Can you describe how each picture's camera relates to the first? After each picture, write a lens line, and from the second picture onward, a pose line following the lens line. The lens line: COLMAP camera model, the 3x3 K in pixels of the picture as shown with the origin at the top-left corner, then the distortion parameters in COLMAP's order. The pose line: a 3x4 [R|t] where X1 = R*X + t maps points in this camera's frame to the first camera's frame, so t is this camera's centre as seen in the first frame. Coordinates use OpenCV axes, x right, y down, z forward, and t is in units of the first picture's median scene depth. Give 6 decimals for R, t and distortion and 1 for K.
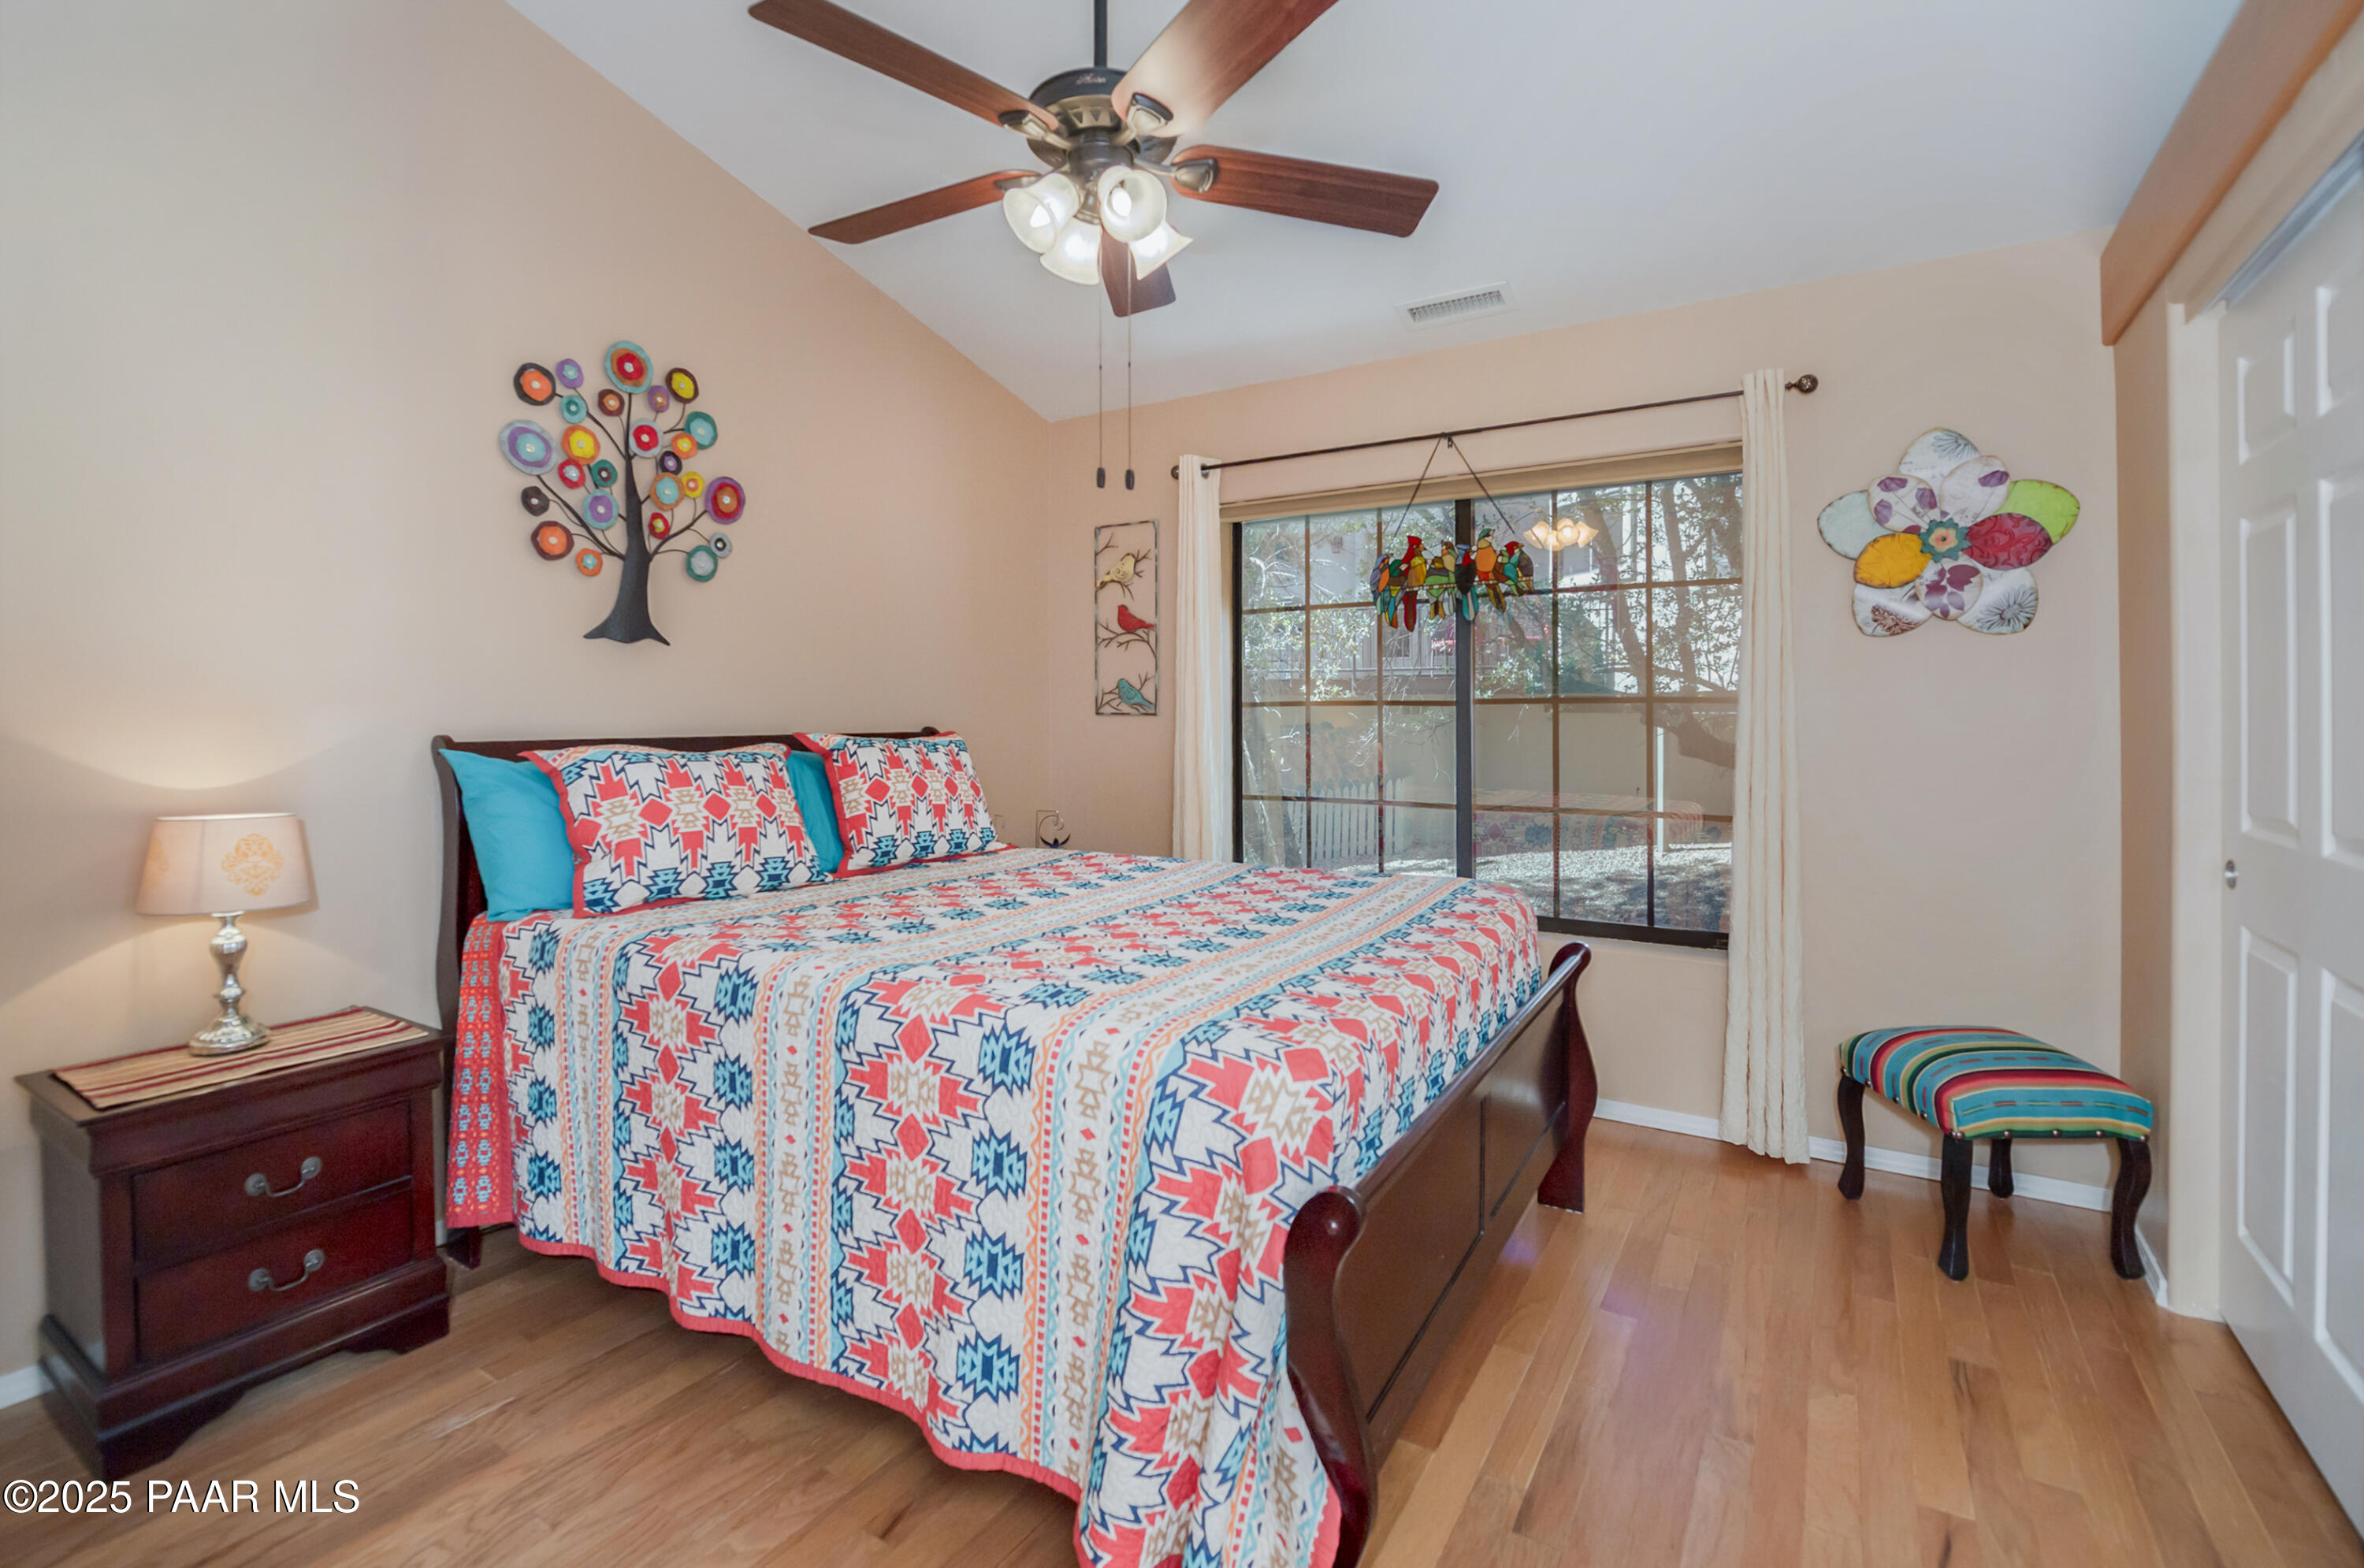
lens RADIAL K [[1031.8, 0, 1190.5], [0, 1031.8, 732.0], [0, 0, 1]] dist [-0.001608, -0.000081]
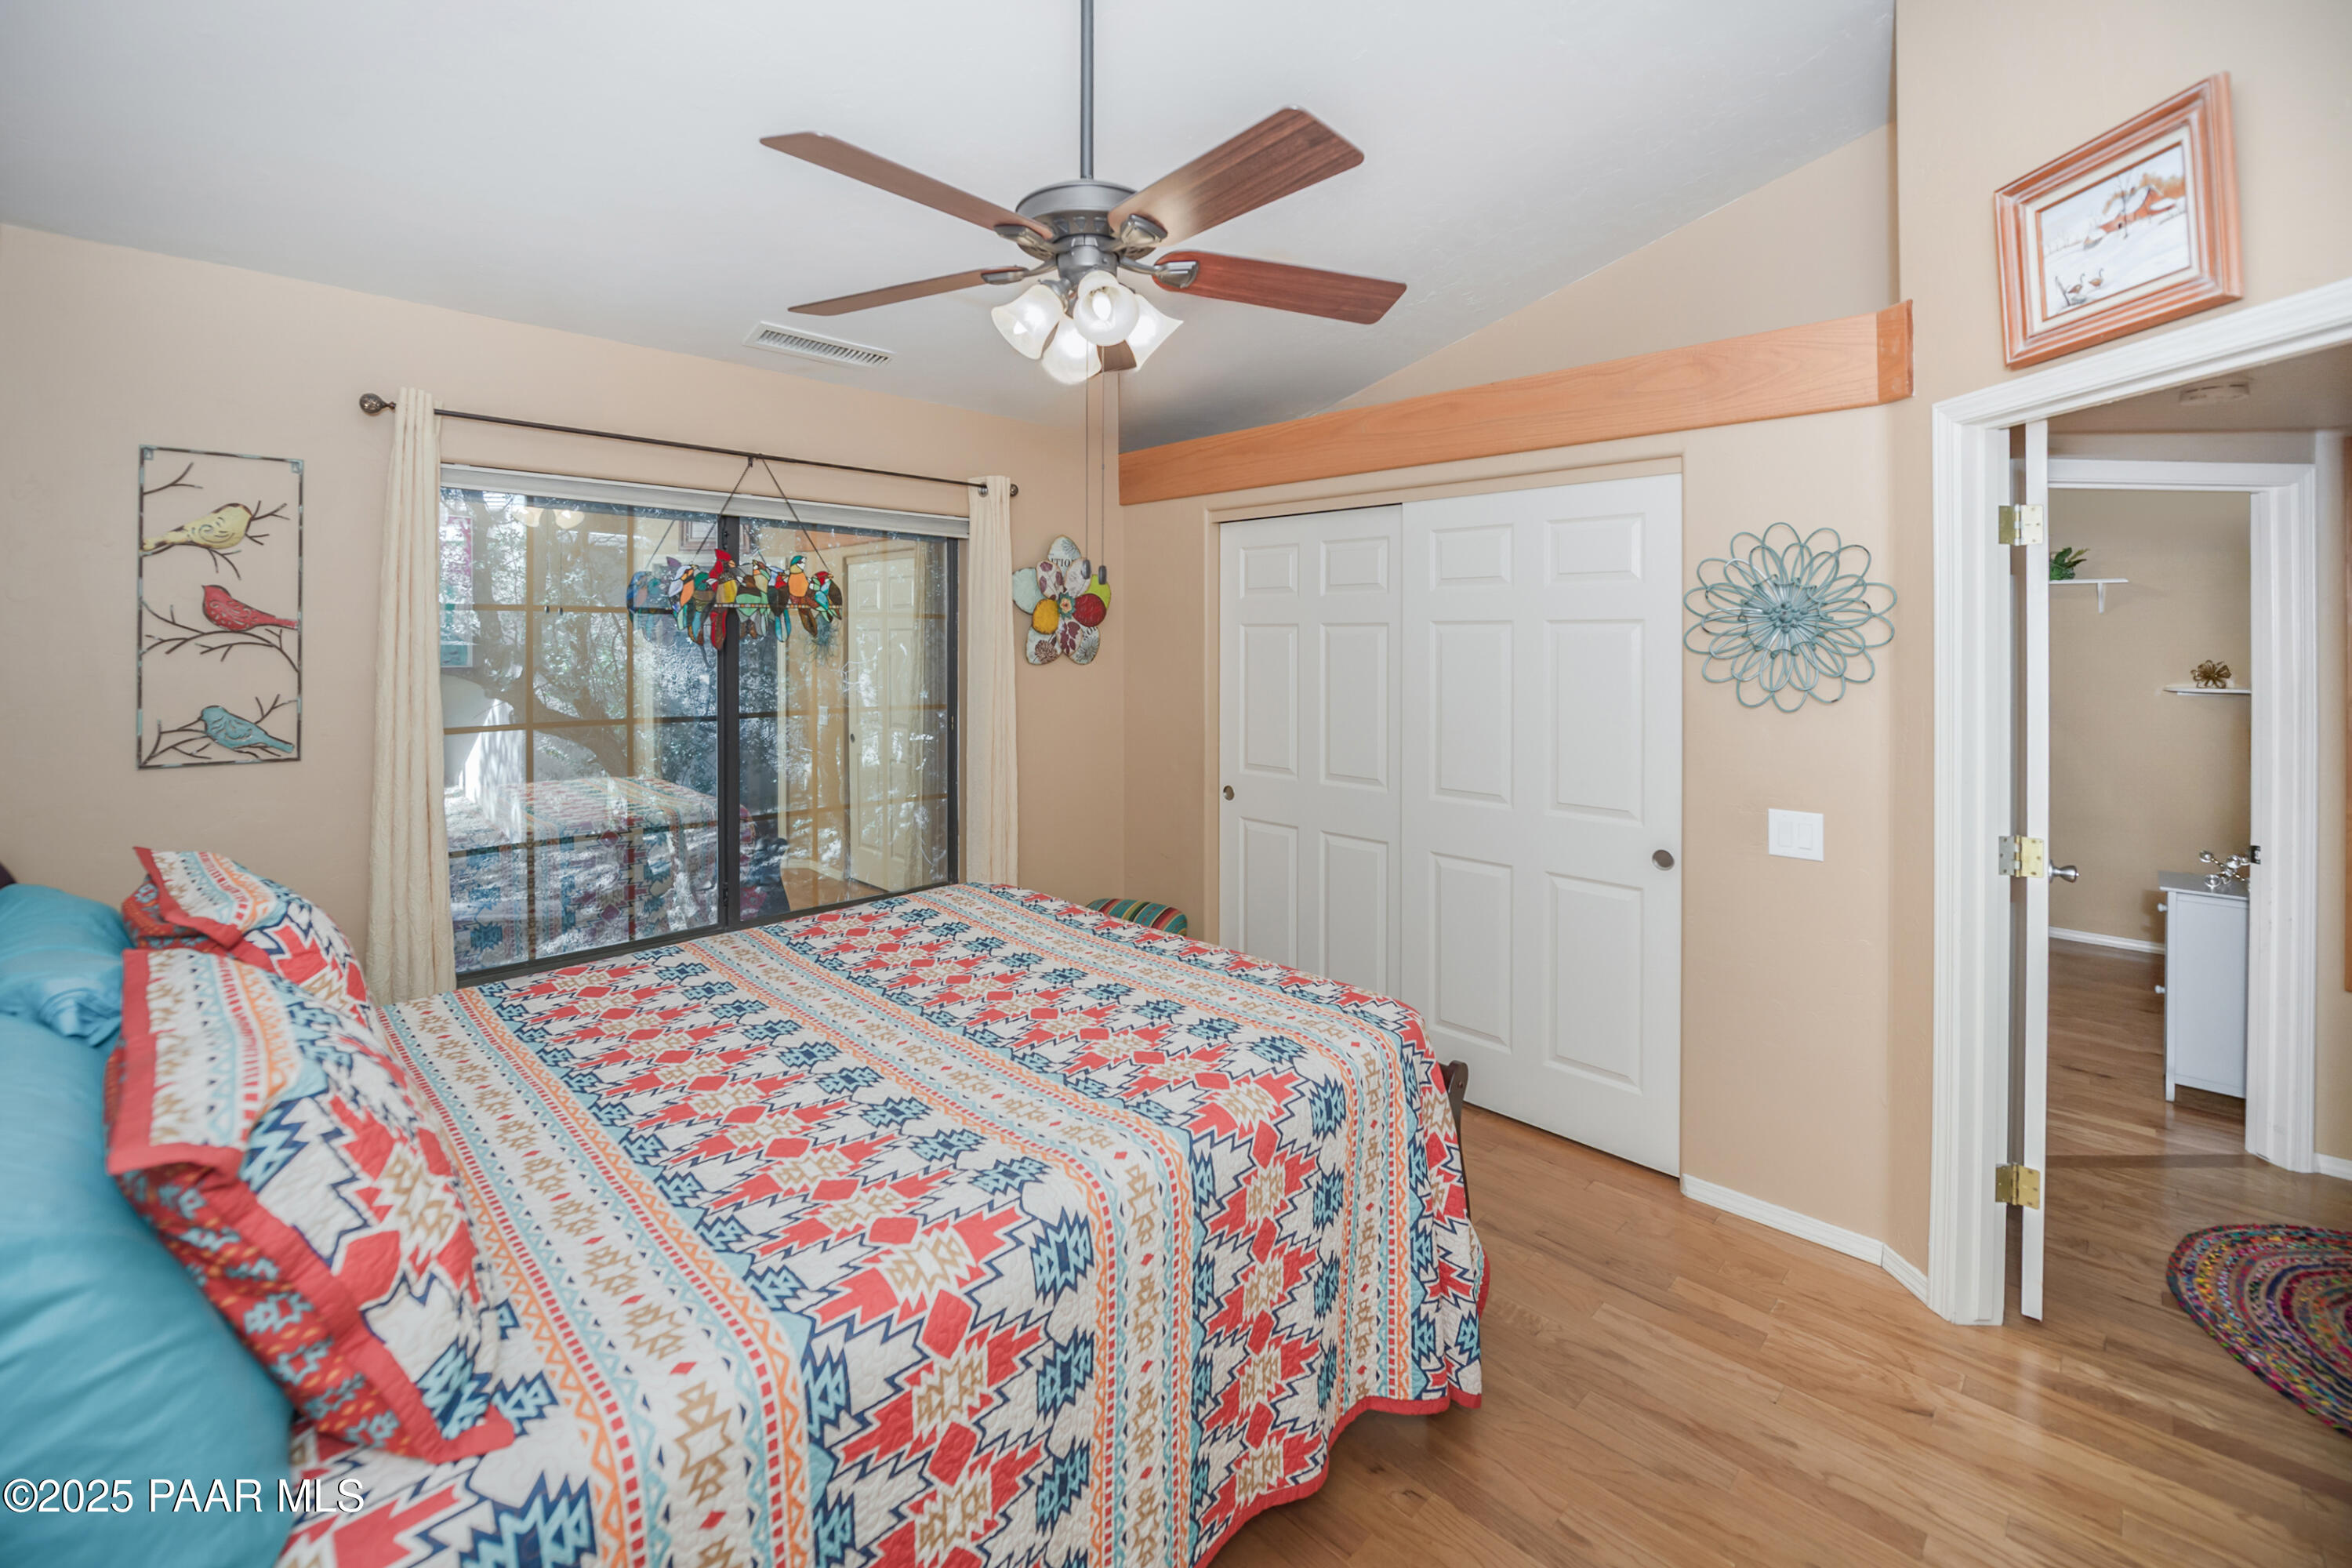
lens RADIAL K [[967.4, 0, 1157.0], [0, 967.4, 631.6], [0, 0, 1]] dist [-0.013513, 0.000037]
pose [[0.254867, 0.013454, 0.966882, -0.678683], [0.013215, 0.999761, -0.017395, -0.113476], [-0.966886, 0.017211, 0.254629, 0.459794]]
